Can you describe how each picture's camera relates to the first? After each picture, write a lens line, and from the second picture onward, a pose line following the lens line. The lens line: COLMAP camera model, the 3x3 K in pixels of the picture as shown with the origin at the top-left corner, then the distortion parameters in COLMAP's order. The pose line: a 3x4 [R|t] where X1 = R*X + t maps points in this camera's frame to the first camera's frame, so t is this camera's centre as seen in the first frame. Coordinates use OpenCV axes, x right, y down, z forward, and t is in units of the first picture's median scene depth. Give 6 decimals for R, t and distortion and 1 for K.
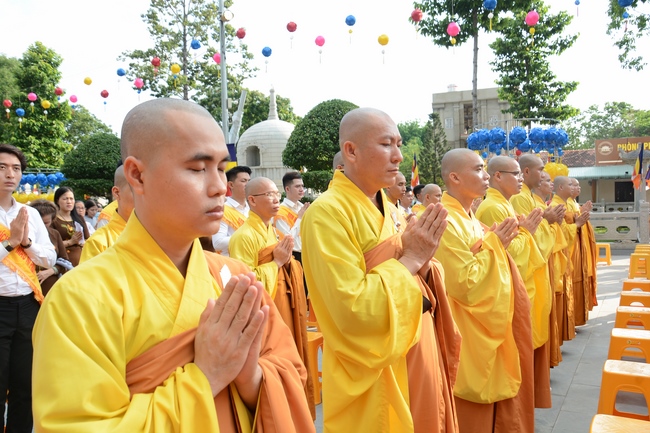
lens RADIAL K [[553.8, 0, 326.9], [0, 553.8, 226.4], [0, 0, 1]] dist [-0.128283, 0.166883]
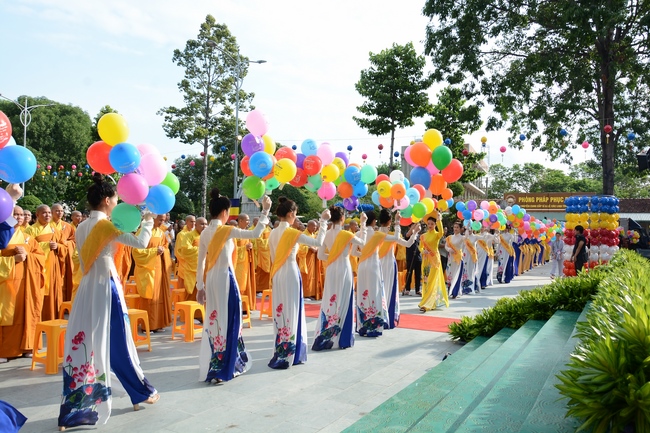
lens RADIAL K [[511.8, 0, 329.1], [0, 511.8, 223.9], [0, 0, 1]] dist [-0.159836, 0.130764]
pose [[0.998745, 0.049195, 0.009385, 0.038077], [-0.048619, 0.997359, -0.053961, 0.007206], [-0.012015, 0.053437, 0.998499, -0.221910]]
